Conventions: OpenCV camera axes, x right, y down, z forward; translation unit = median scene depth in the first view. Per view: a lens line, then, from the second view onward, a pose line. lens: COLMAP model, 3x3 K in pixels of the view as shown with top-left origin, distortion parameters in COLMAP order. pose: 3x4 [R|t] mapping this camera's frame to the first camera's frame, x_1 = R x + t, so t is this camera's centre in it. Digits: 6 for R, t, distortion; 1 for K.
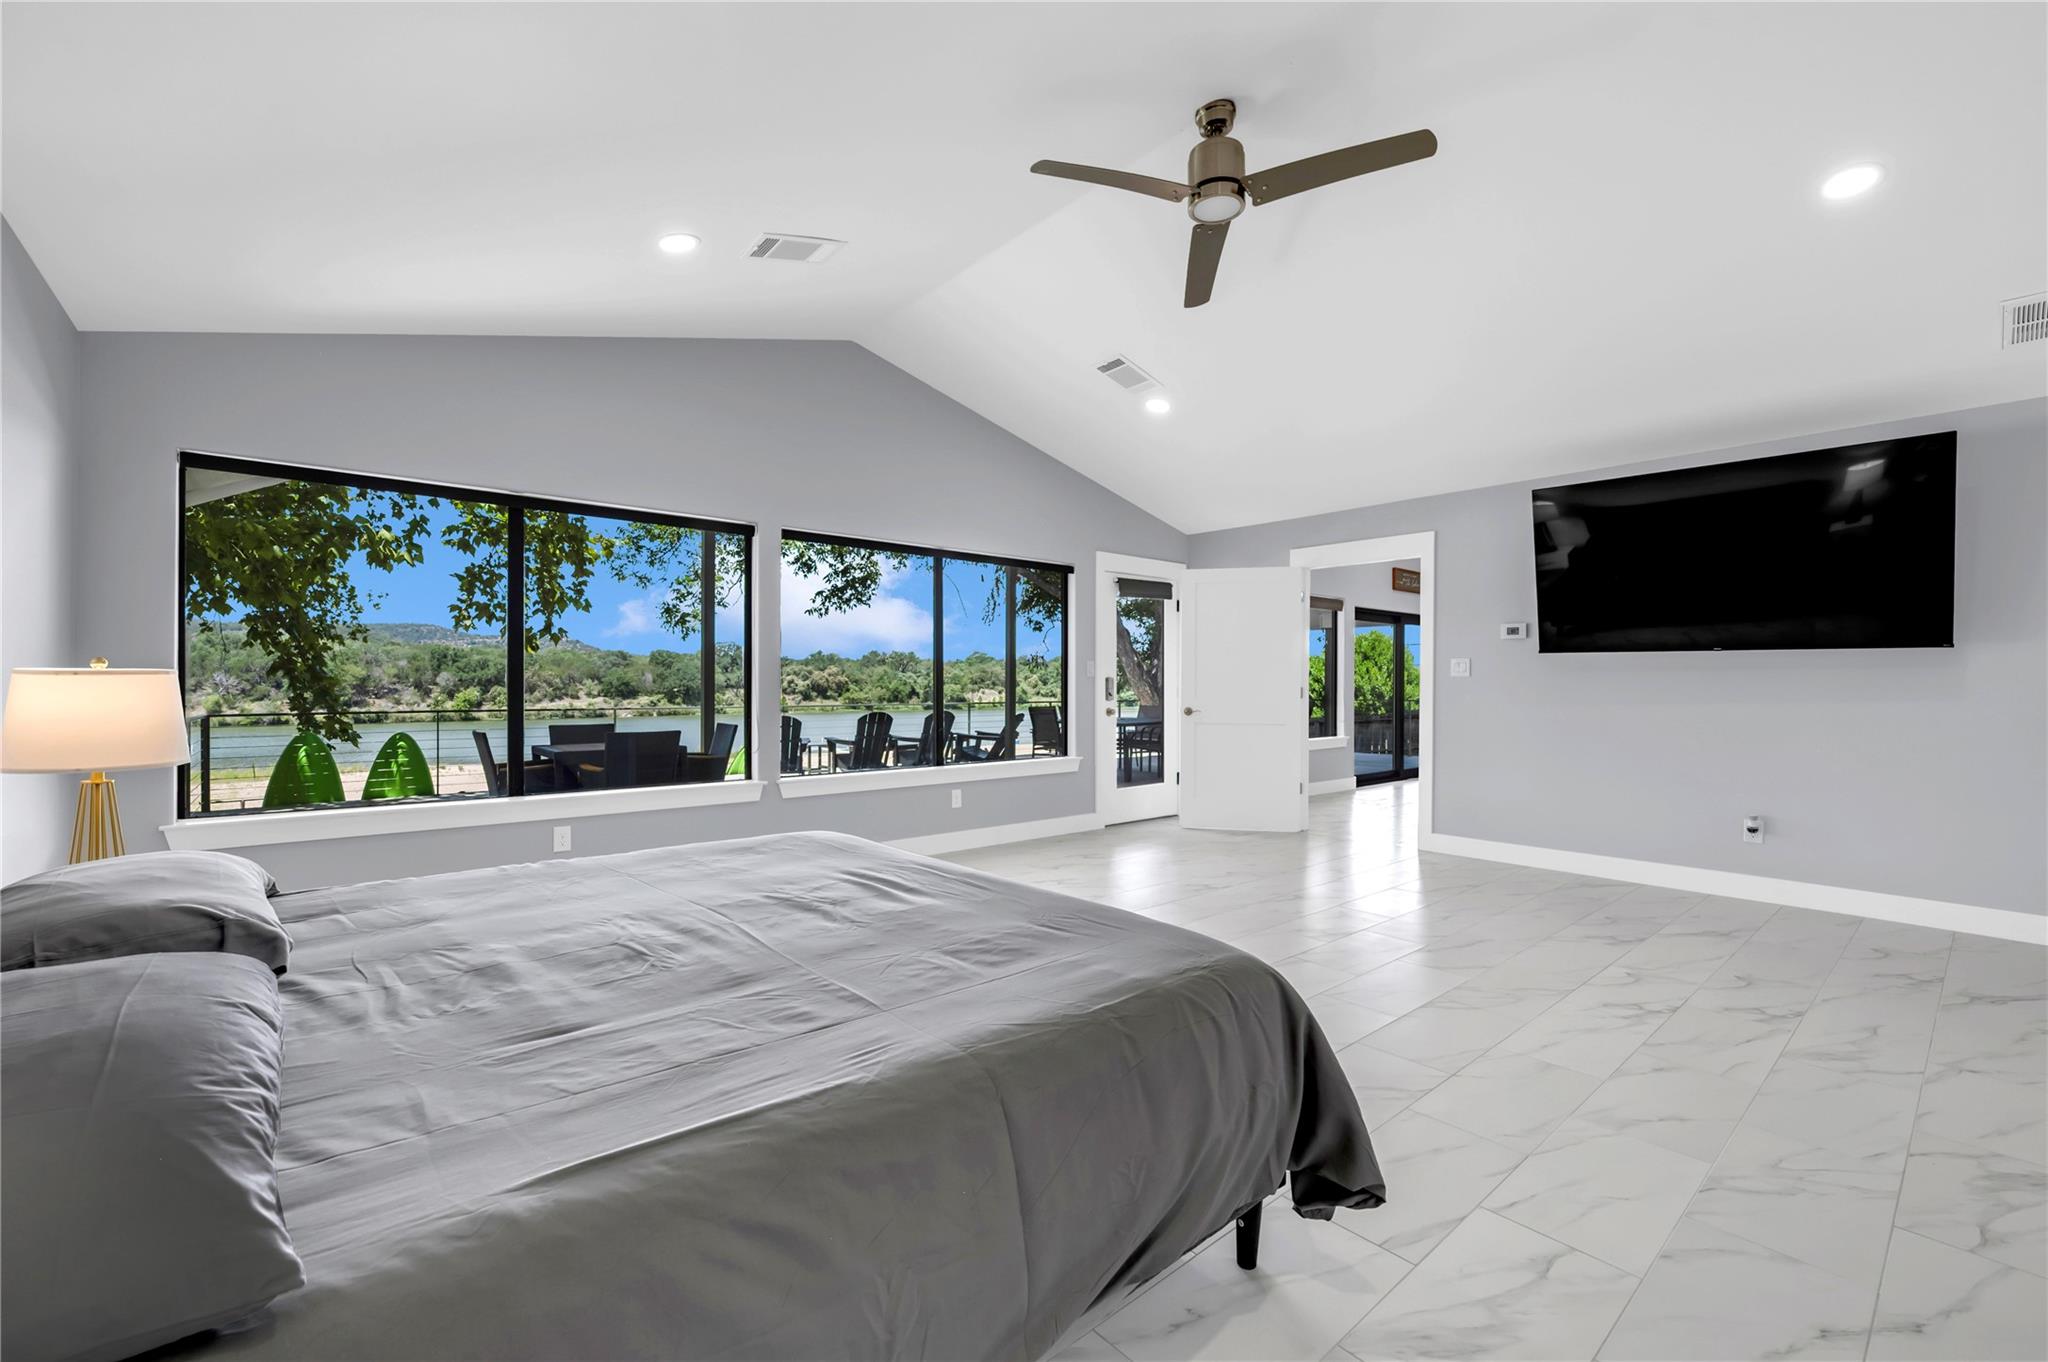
lens RADIAL K [[840.9, 0, 1021.7], [0, 840.9, 689.5], [0, 0, 1]] dist [-0.002038, -0.000672]
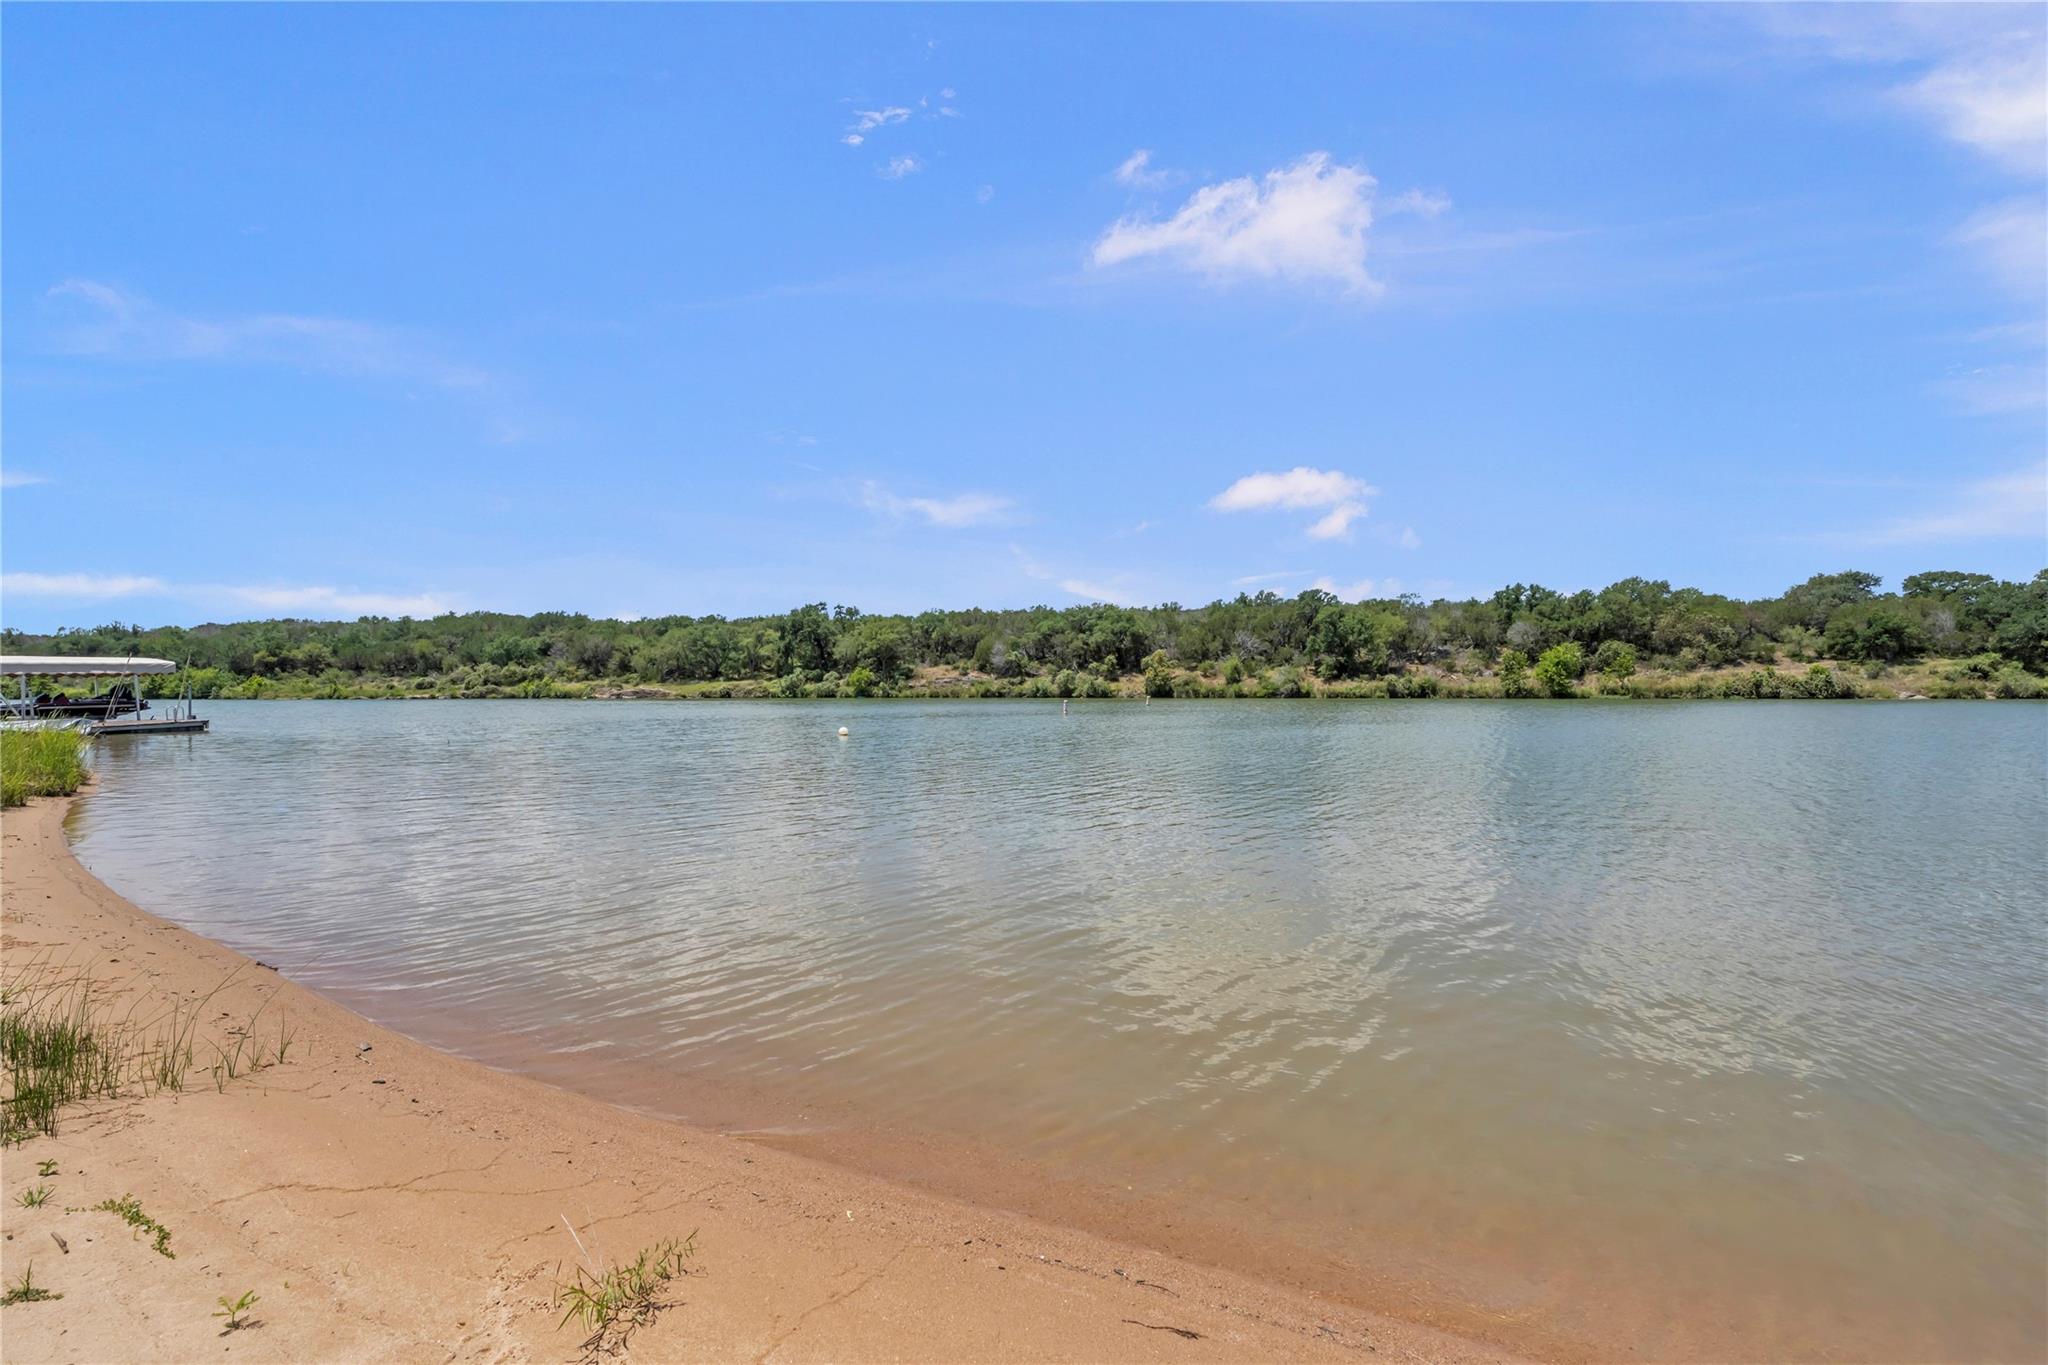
lens RADIAL K [[817.2, 0, 1012.2], [0, 817.2, 682.9], [0, 0, 1]] dist [0.002800, -0.000705]
pose [[0.426120, -0.013000, -0.904573, -0.274081], [-0.000873, 0.999890, -0.014781, 0.029959], [0.904666, 0.007088, 0.426062, 0.368432]]
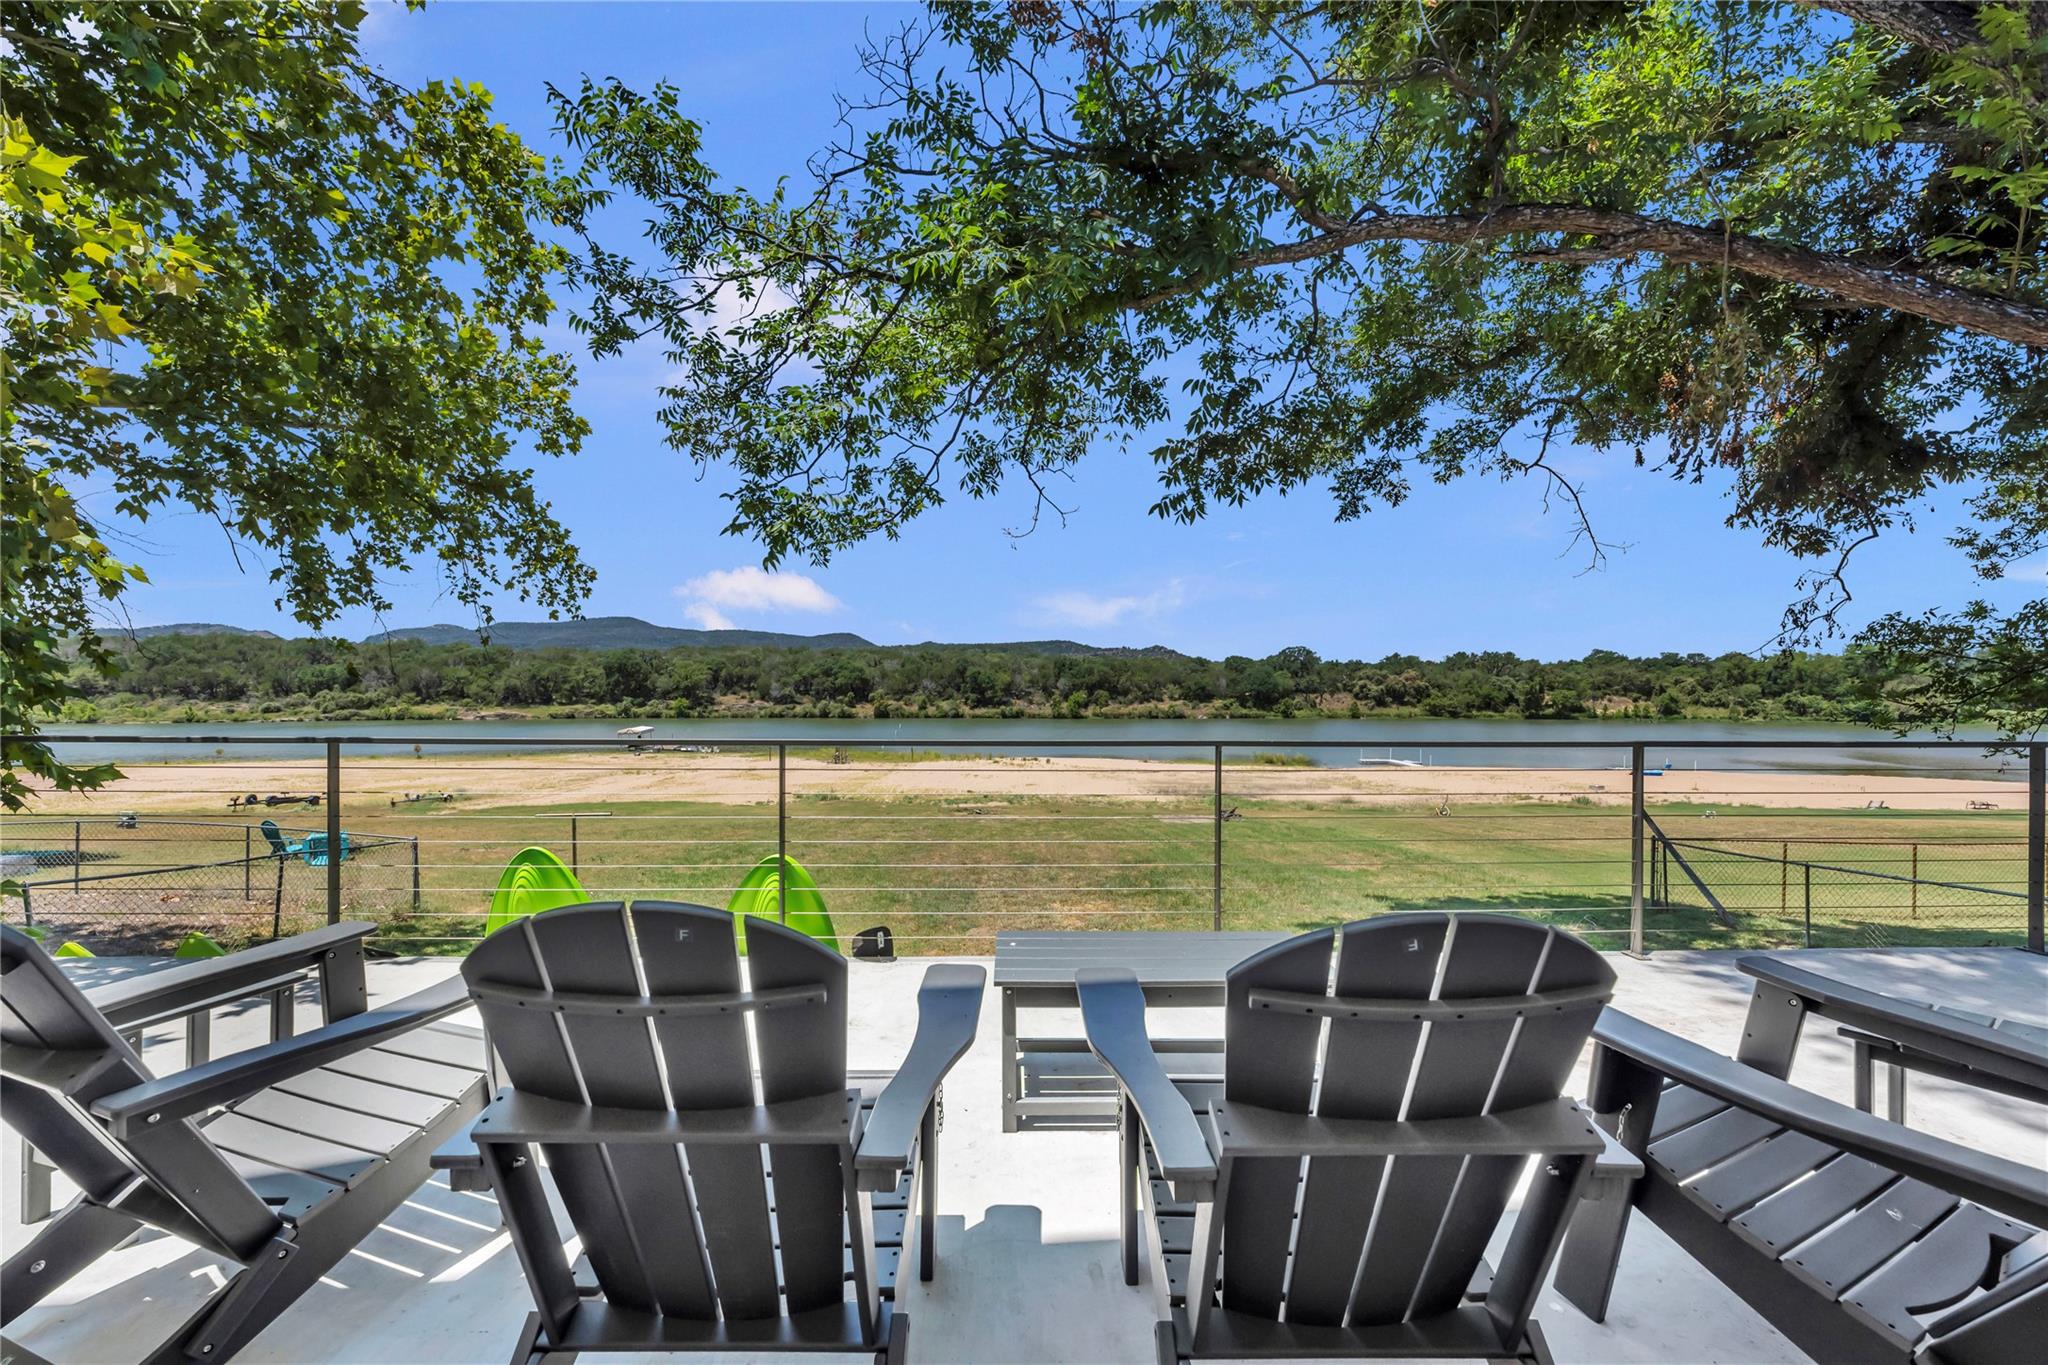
lens RADIAL K [[817.2, 0, 1028.4], [0, 817.2, 683.7], [0, 0, 1]] dist [0.002800, -0.000705]
pose [[0.788275, -0.000742, -0.615322, -0.003069], [-0.007270, 0.999918, -0.010520, 0.000101], [0.615280, 0.012765, 0.788206, 0.039758]]
